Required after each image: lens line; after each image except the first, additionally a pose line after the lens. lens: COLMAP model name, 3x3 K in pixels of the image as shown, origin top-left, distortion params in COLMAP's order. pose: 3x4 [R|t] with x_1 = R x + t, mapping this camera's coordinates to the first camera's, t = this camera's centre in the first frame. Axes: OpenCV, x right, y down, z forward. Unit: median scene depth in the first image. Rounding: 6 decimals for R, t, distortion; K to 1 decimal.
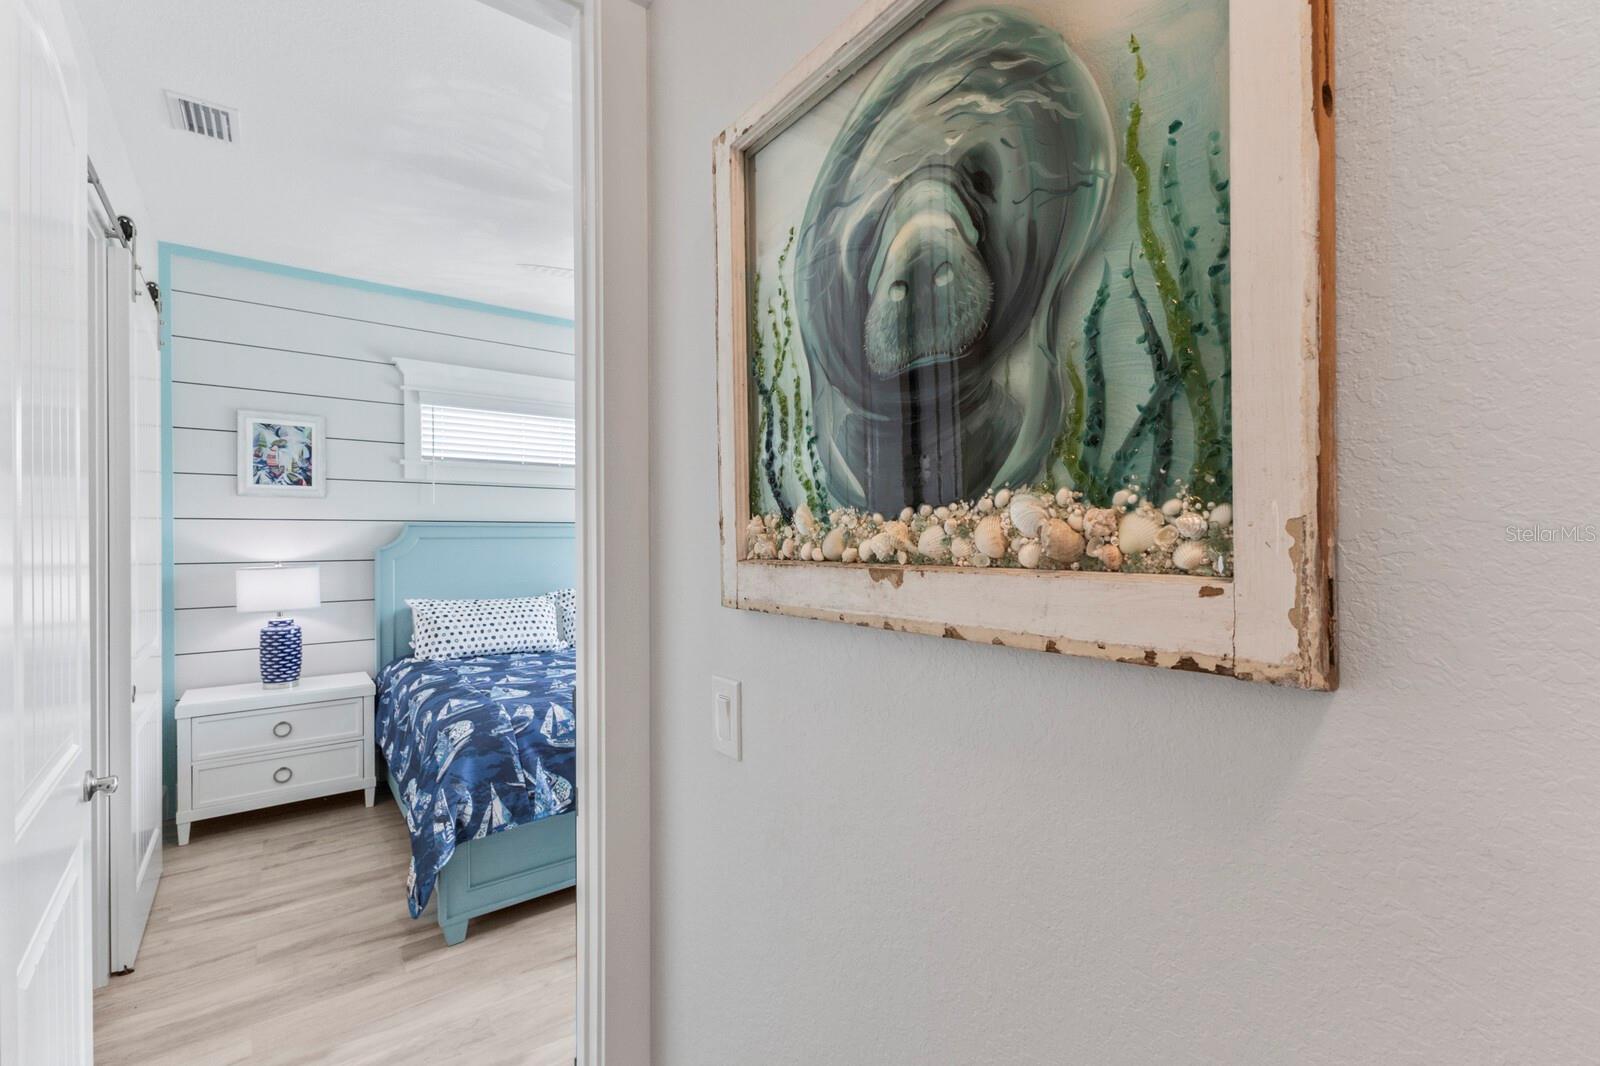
lens RADIAL K [[695.0, 0, 795.7], [0, 695.0, 536.1], [0, 0, 1]] dist [0.017961, -0.001683]
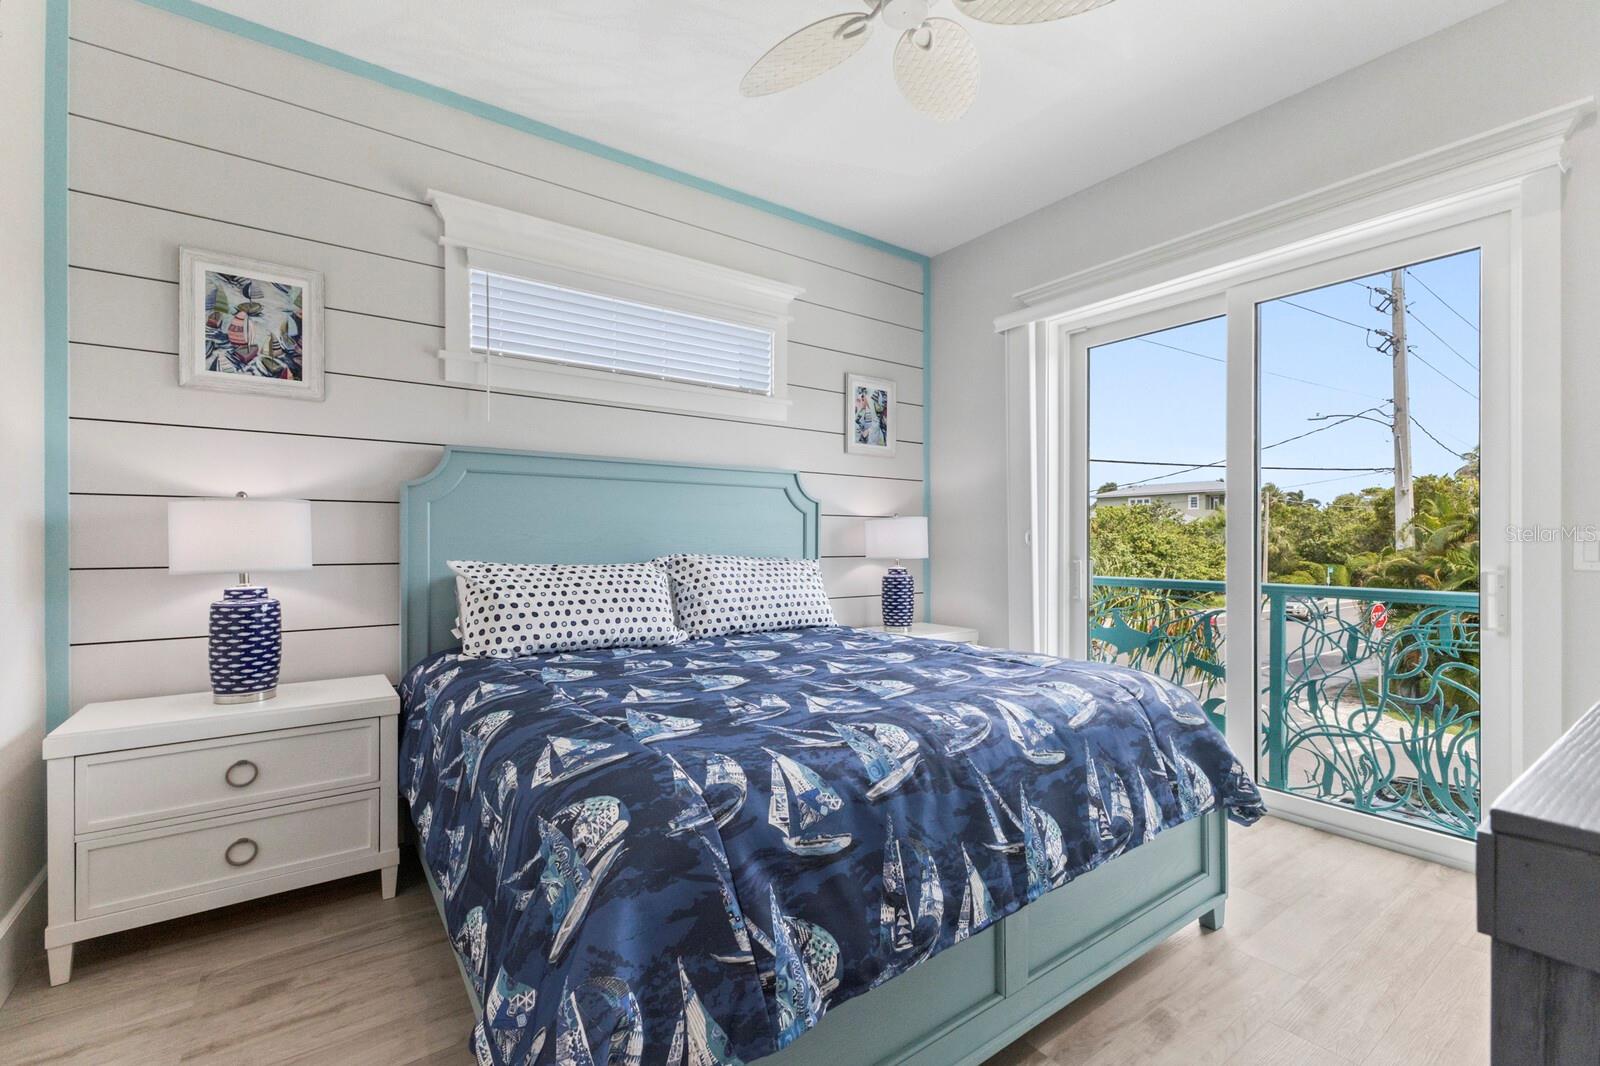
lens RADIAL K [[695.0, 0, 803.2], [0, 695.0, 535.0], [0, 0, 1]] dist [0.017961, -0.001683]
pose [[0.999837, 0.004756, -0.017401, -0.247639], [-0.004787, 0.999987, -0.001744, 0.073071], [0.017392, 0.001827, 0.999847, 0.409985]]
